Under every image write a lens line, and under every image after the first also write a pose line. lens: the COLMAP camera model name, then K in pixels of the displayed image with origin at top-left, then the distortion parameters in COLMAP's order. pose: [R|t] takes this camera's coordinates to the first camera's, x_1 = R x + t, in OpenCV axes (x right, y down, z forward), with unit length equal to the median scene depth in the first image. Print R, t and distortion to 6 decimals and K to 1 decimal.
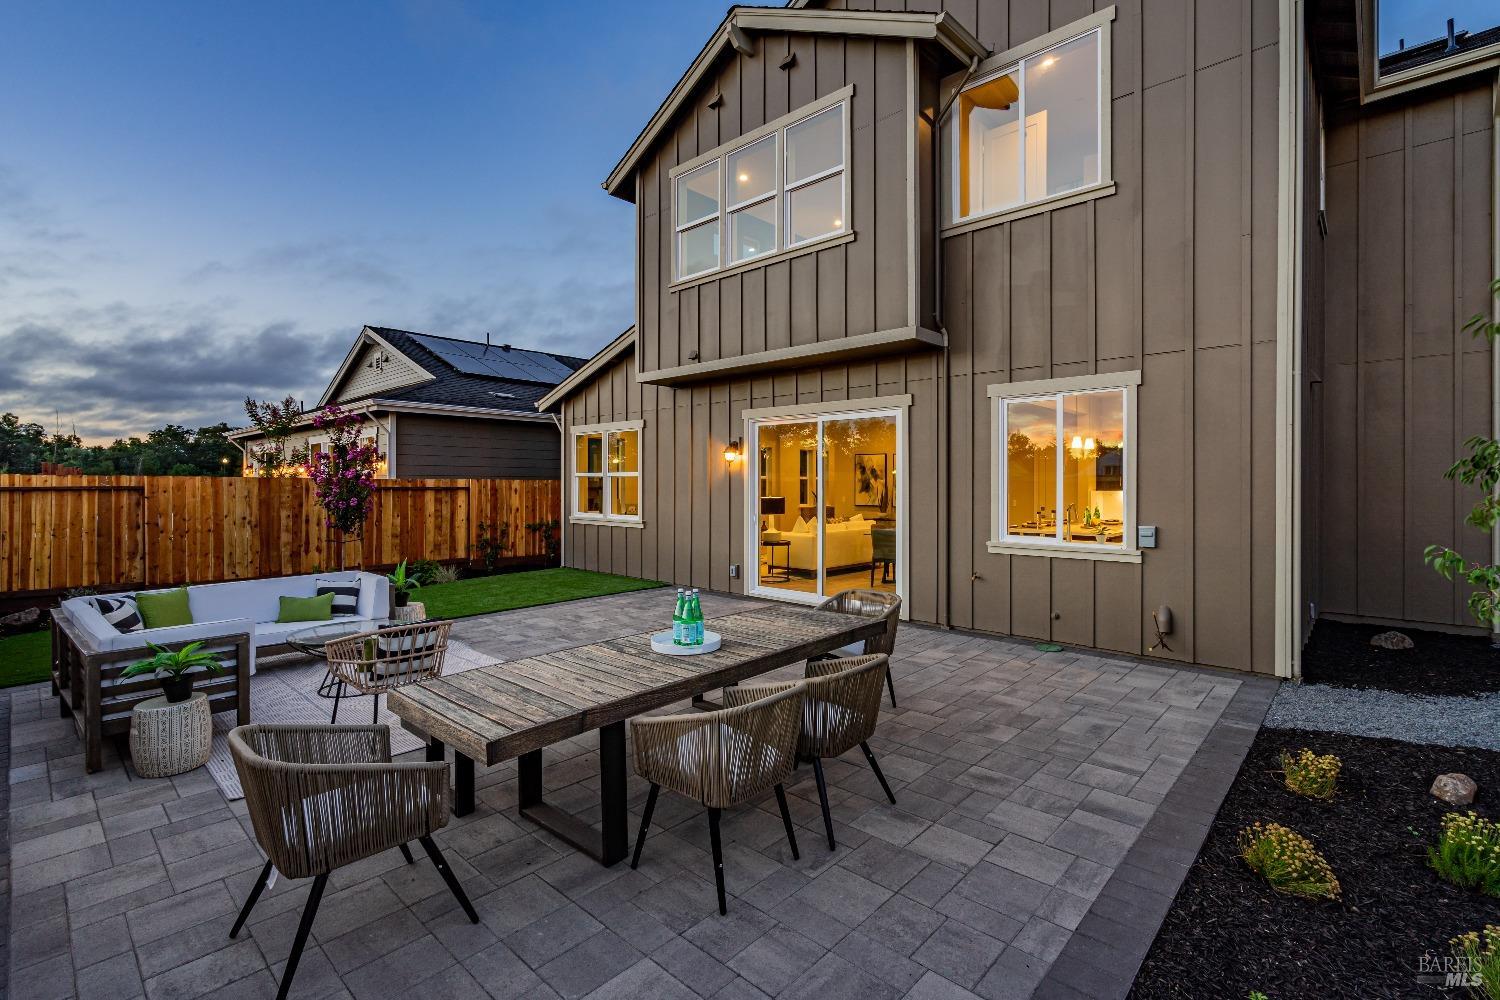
lens RADIAL K [[678.1, 0, 745.2], [0, 678.1, 480.5], [0, 0, 1]] dist [-0.001958, 0.000389]
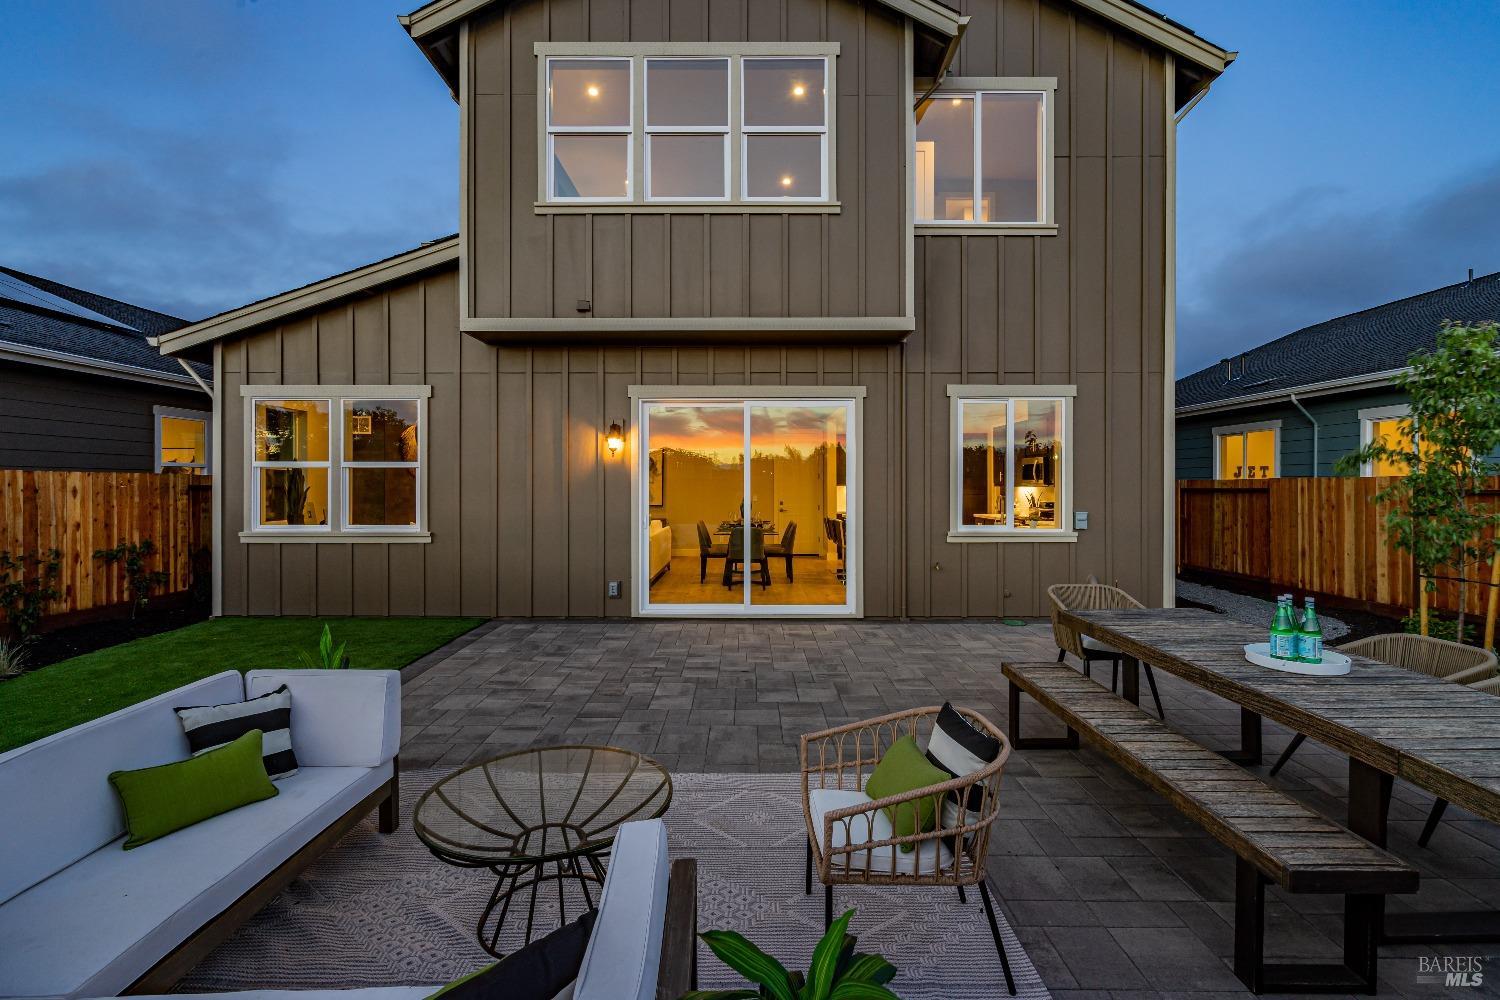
lens RADIAL K [[678.1, 0, 745.2], [0, 678.1, 480.5], [0, 0, 1]] dist [-0.001958, 0.000389]
pose [[0.738278, 0.000226, 0.674496, -0.419617], [-0.001908, 0.999997, 0.001754, 0.005494], [-0.674493, -0.002583, 0.738276, 0.305411]]
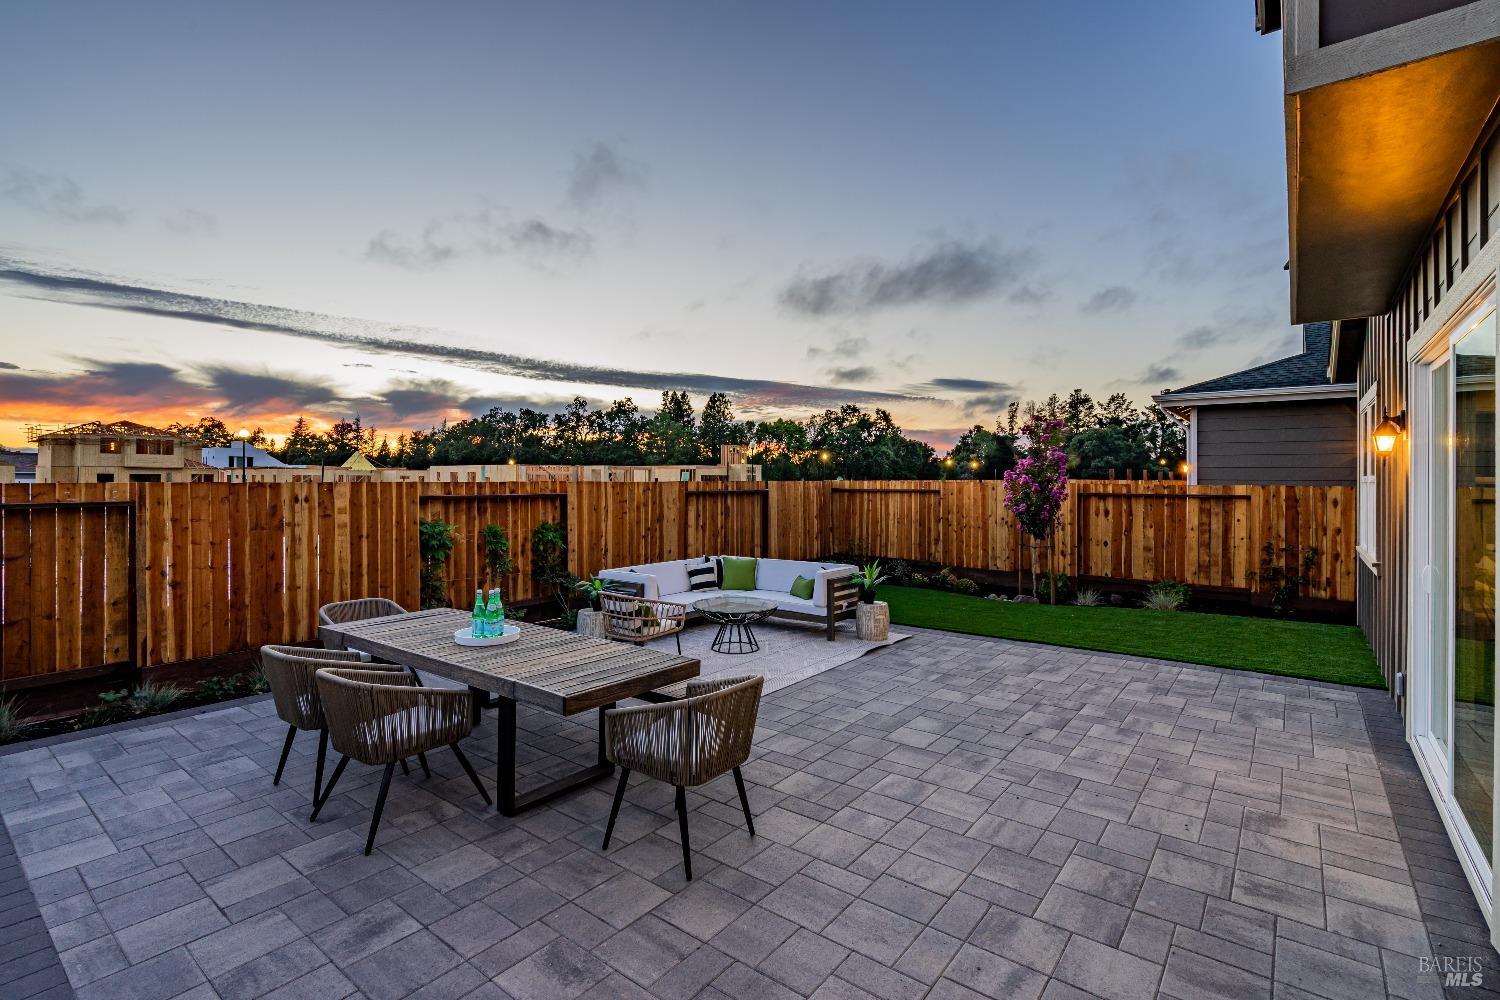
lens RADIAL K [[689.5, 0, 750.0], [0, 689.5, 500.0], [0, 0, 1]] dist [-0.001090, -0.000324]
pose [[0.092369, 0.027094, -0.995356, 0.397528], [-0.001011, 0.999632, 0.027116, -0.007556], [0.995724, -0.001498, 0.092362, 0.484408]]
